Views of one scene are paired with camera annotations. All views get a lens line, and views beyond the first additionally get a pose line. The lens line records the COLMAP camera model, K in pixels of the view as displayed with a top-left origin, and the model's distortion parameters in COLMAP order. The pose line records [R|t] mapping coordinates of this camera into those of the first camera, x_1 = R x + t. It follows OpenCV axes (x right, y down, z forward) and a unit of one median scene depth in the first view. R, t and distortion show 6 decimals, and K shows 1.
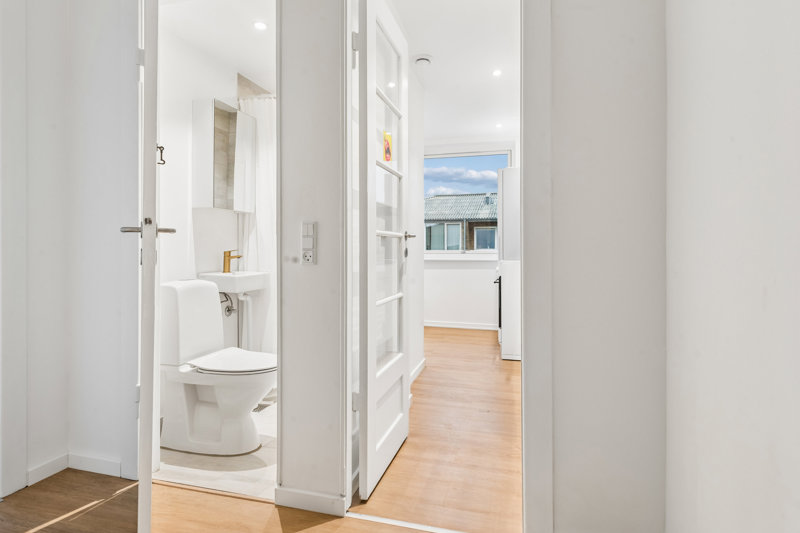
lens RADIAL K [[434.4, 0, 400.0], [0, 434.4, 249.7], [0, 0, 1]] dist [0.003744, -0.002434]
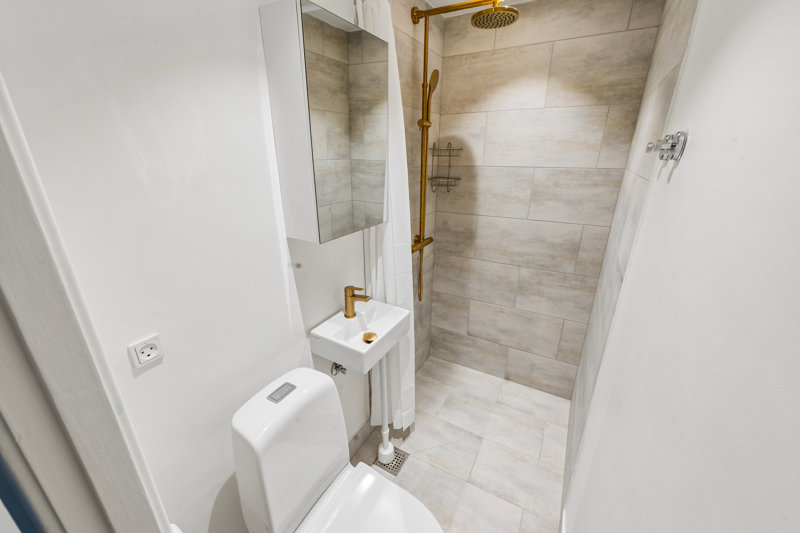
lens RADIAL K [[314.9, 0, 401.4], [0, 314.9, 263.9], [0, 0, 1]] dist [0.009447, -0.000603]
pose [[0.968453, 0.087815, -0.233210, -0.152864], [-0.004196, 0.941465, 0.337083, -0.133514], [0.249160, -0.325471, 0.912134, 0.425749]]
